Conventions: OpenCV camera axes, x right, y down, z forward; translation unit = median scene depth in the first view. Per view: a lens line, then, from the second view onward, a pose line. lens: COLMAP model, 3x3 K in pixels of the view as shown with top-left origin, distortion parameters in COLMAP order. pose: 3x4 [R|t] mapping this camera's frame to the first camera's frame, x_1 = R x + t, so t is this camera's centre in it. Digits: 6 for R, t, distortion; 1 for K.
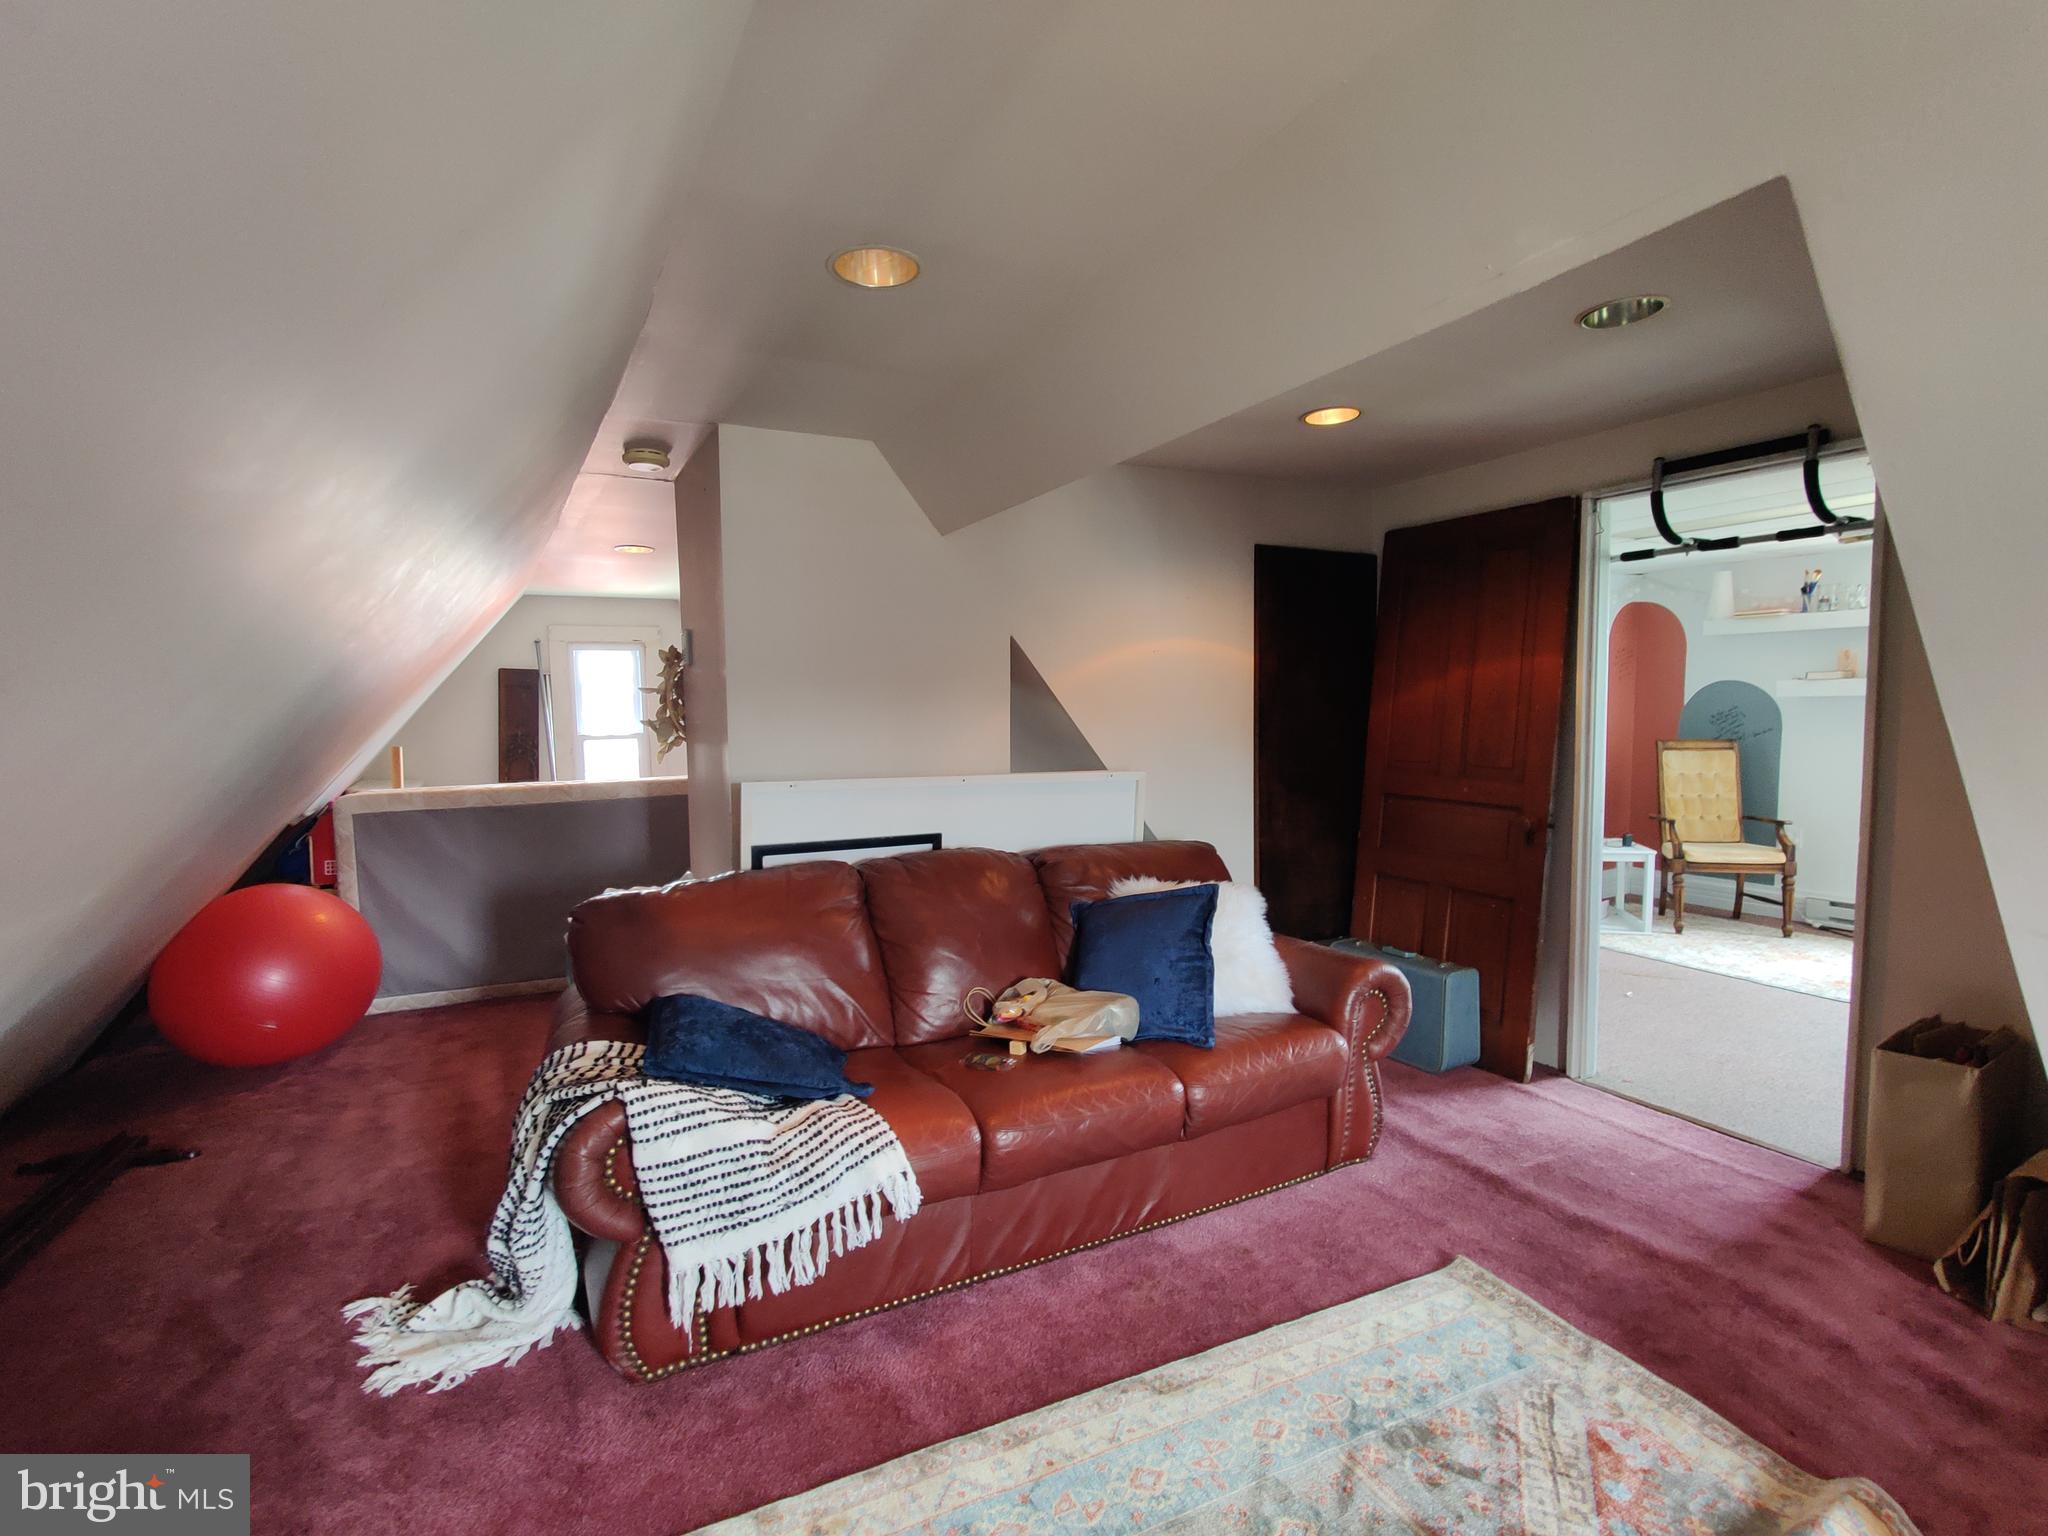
lens RADIAL K [[961.0, 0, 1032.5], [0, 961.0, 773.6], [0, 0, 1]] dist [0.001389, -0.001763]
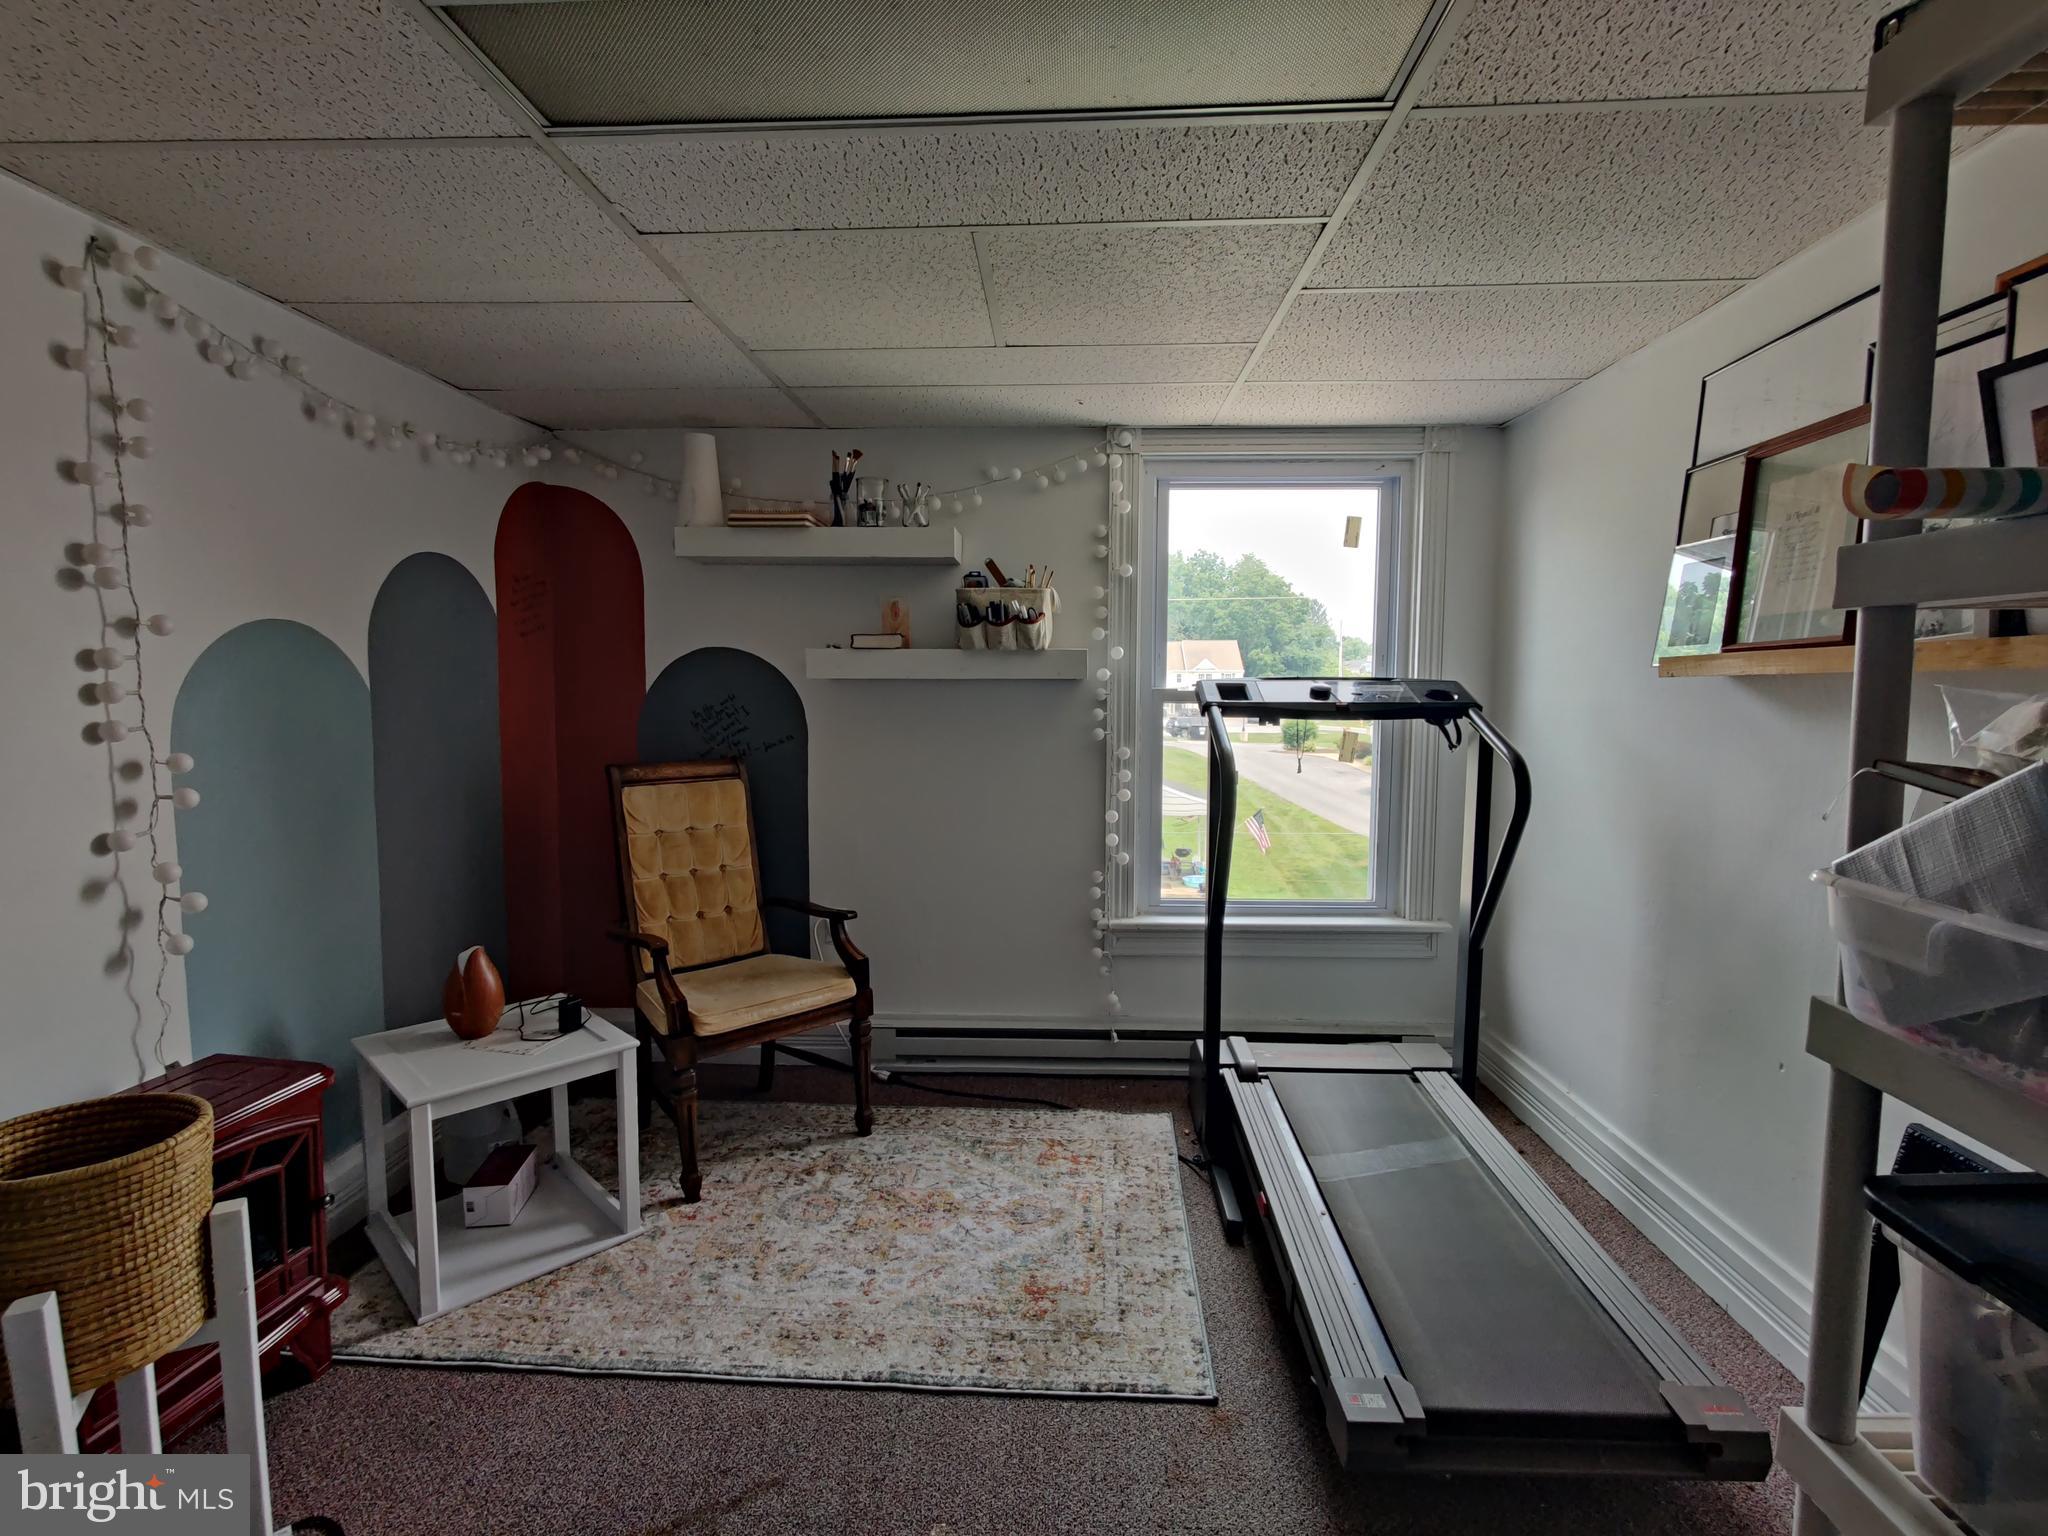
lens RADIAL K [[961.0, 0, 1032.5], [0, 961.0, 773.6], [0, 0, 1]] dist [0.001389, -0.001763]
pose [[0.511685, -0.059200, 0.857131, 0.543111], [0.054377, 0.997855, 0.036458, -0.057541], [-0.857450, 0.027953, 0.513807, 0.896901]]
